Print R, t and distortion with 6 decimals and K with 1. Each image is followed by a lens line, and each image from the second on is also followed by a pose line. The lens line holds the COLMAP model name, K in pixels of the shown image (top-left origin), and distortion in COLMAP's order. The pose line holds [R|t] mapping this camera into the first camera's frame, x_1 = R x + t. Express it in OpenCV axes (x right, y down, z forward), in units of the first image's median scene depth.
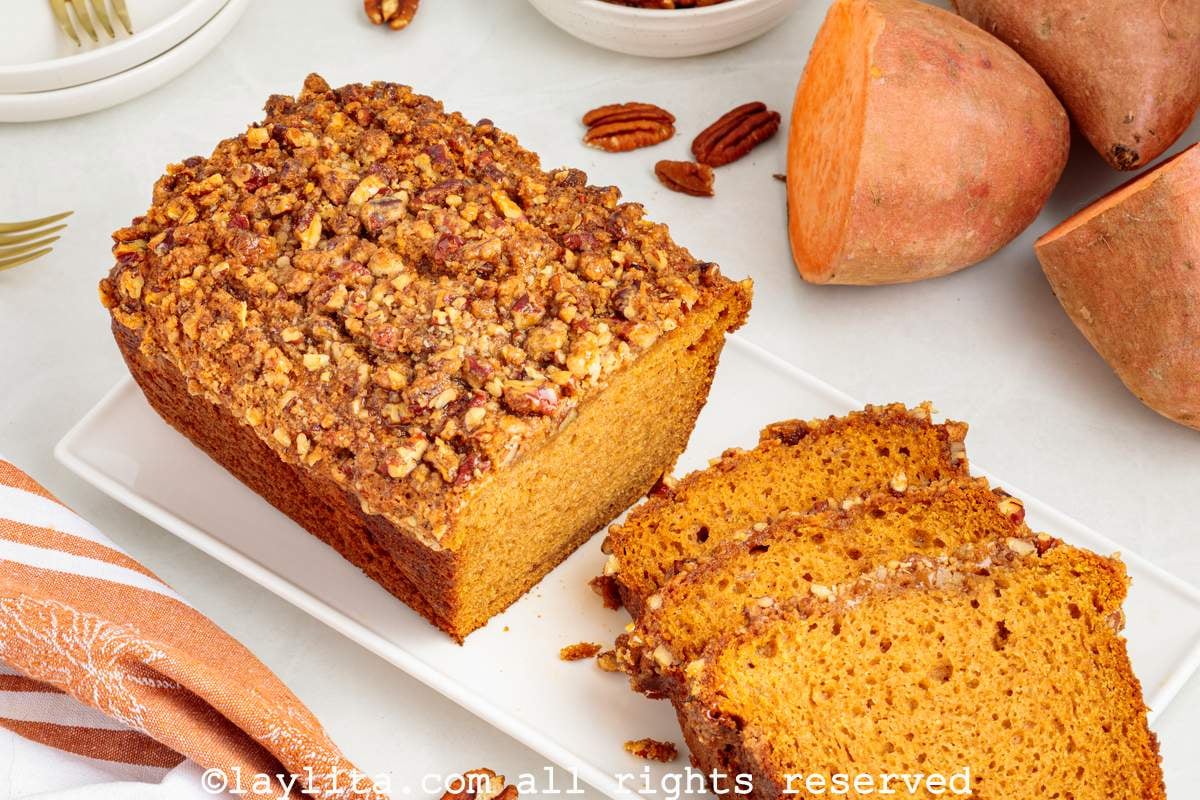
lens RADIAL K [[3783.9, 0, 600.0], [0, 3783.9, 400.0], [0, 0, 1]] dist [-0.067484, 1.481330]
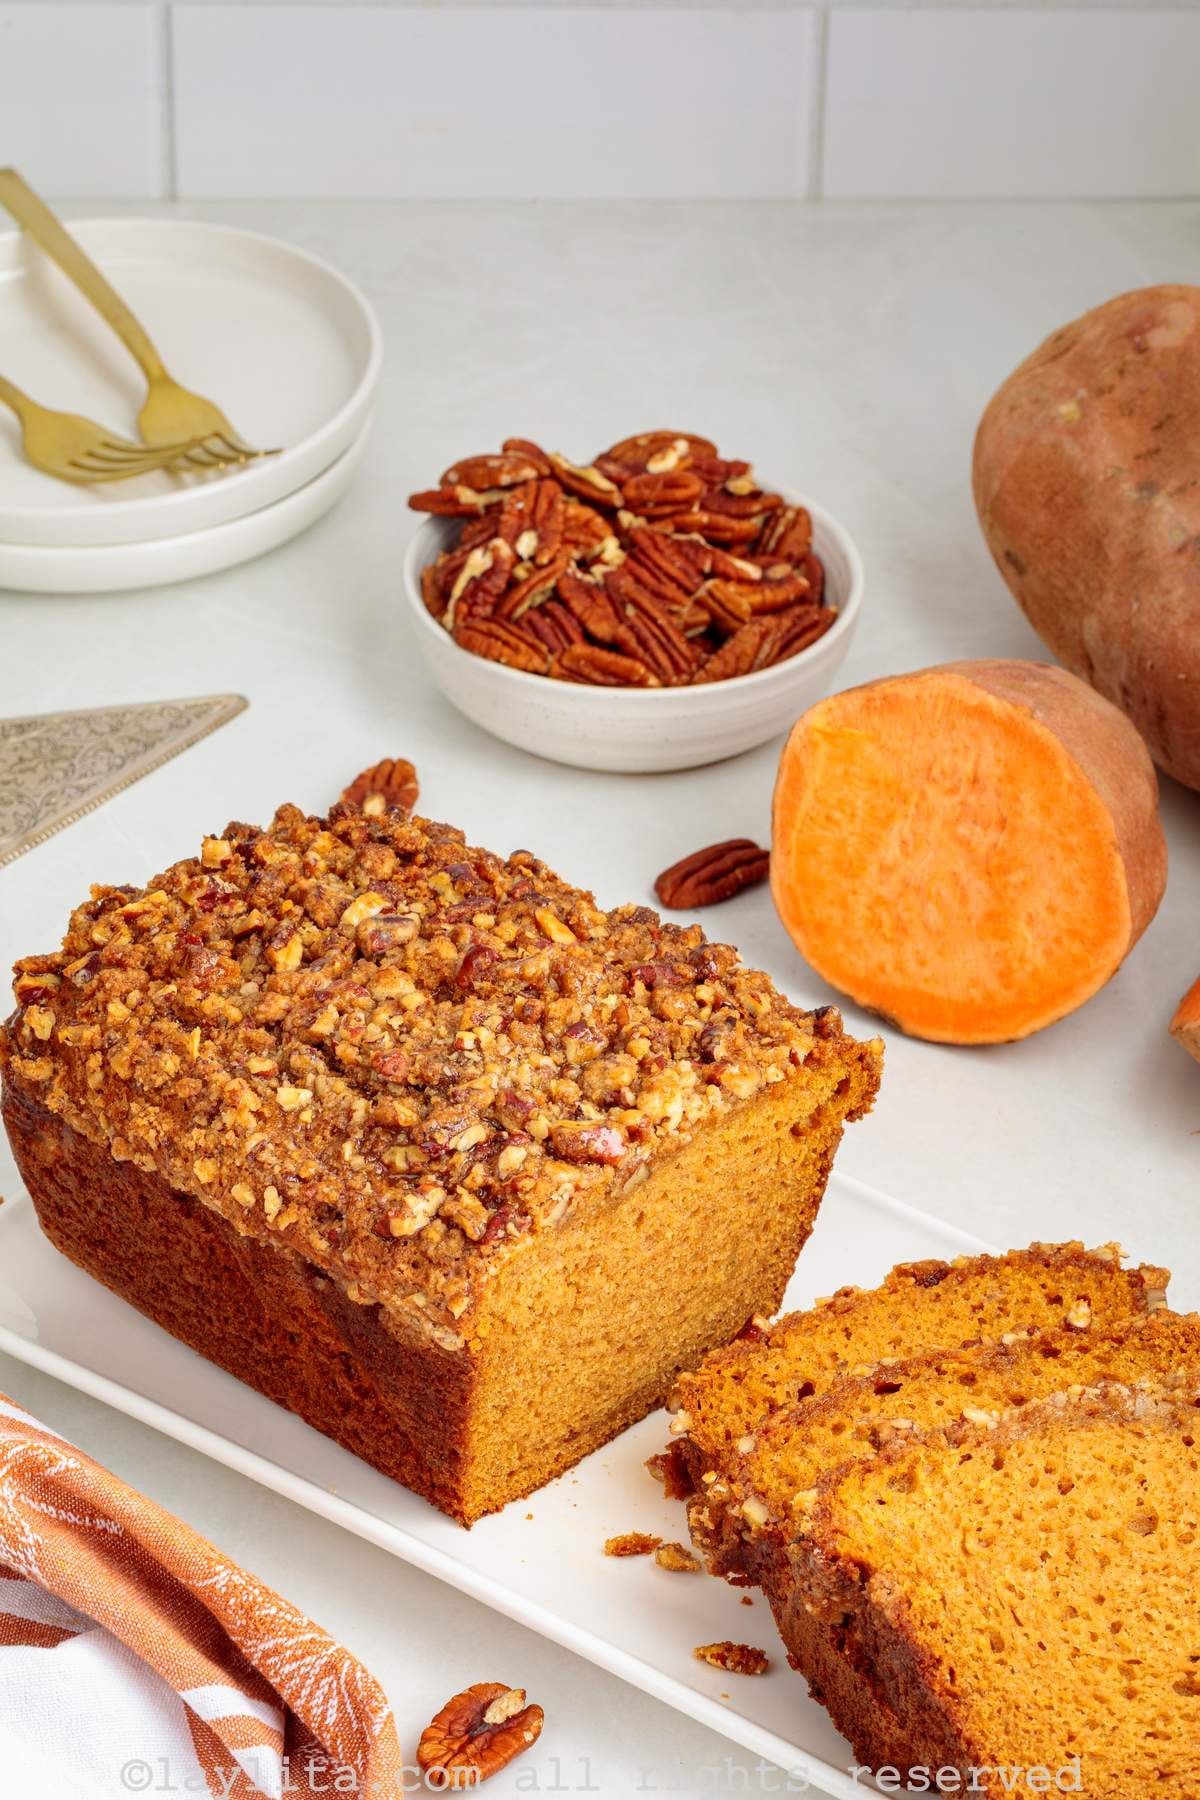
lens RADIAL K [[5675.9, 0, 600.0], [0, 5675.9, 900.0], [0, 0, 1]] dist [-0.067484, 1.481330]
pose [[0.999051, 0.039442, 0.018482, -0.037319], [-0.033490, 0.966868, -0.253070, 0.228072], [-0.027852, 0.252211, 0.967271, -0.077146]]
